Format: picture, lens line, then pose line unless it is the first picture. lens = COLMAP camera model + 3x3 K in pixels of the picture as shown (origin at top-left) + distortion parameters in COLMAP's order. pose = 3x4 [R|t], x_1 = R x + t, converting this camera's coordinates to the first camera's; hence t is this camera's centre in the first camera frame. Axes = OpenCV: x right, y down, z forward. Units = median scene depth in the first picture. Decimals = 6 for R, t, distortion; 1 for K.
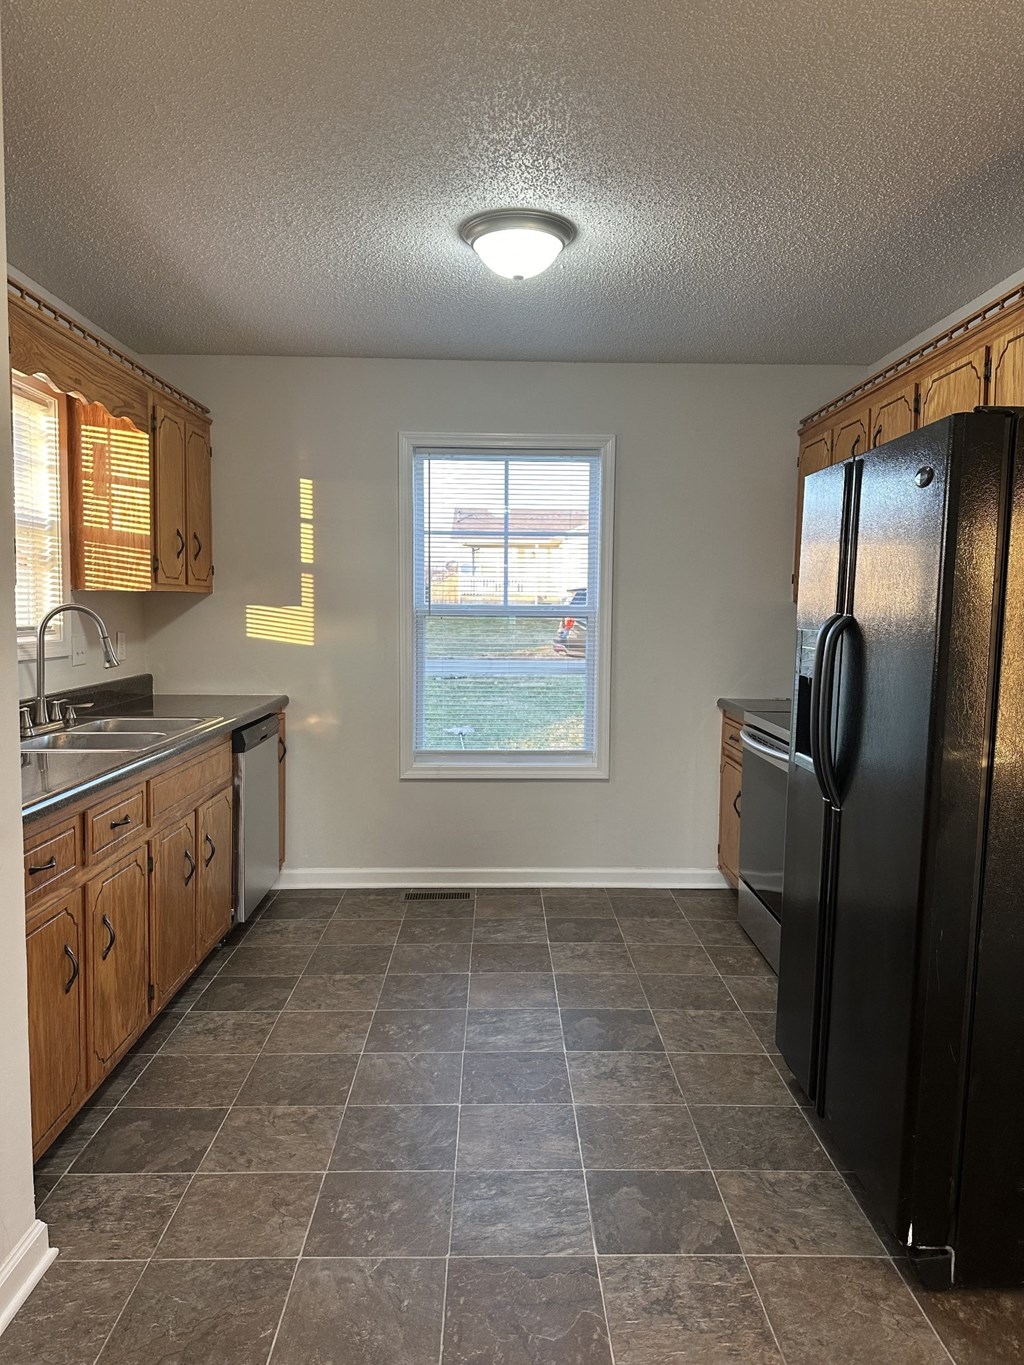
lens RADIAL K [[882.6, 0, 506.1], [0, 882.6, 675.0], [0, 0, 1]] dist [0.057766, -0.110814]
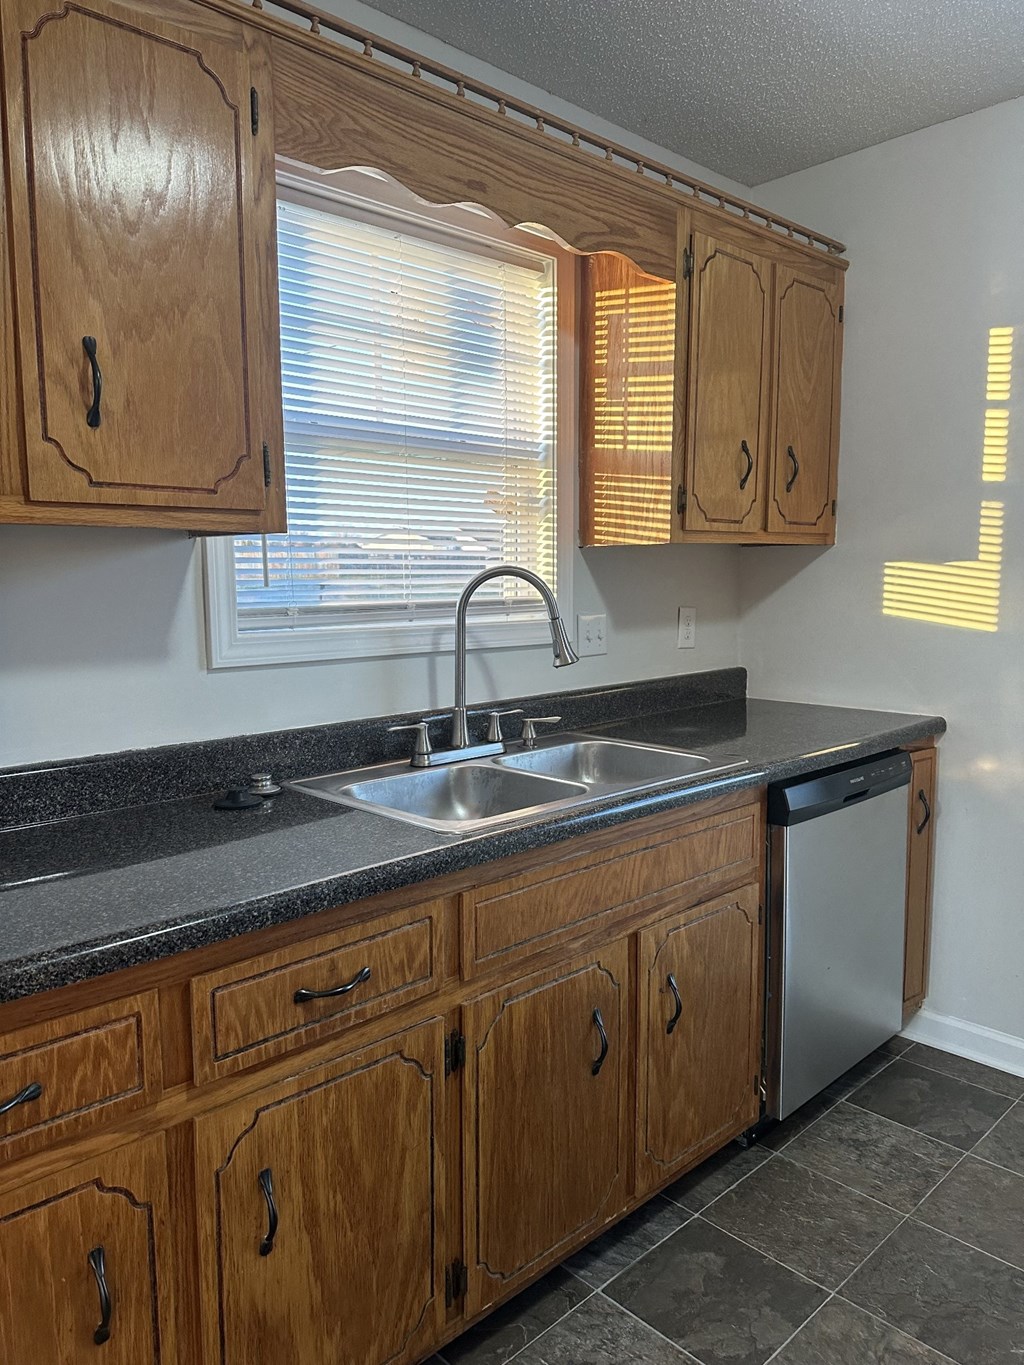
lens RADIAL K [[882.6, 0, 506.1], [0, 882.6, 675.0], [0, 0, 1]] dist [0.057766, -0.110814]
pose [[0.657288, 0.074981, -0.749900, -0.003910], [-0.041326, 0.997127, 0.063478, -0.037187], [0.752505, -0.010733, 0.658499, 0.504506]]
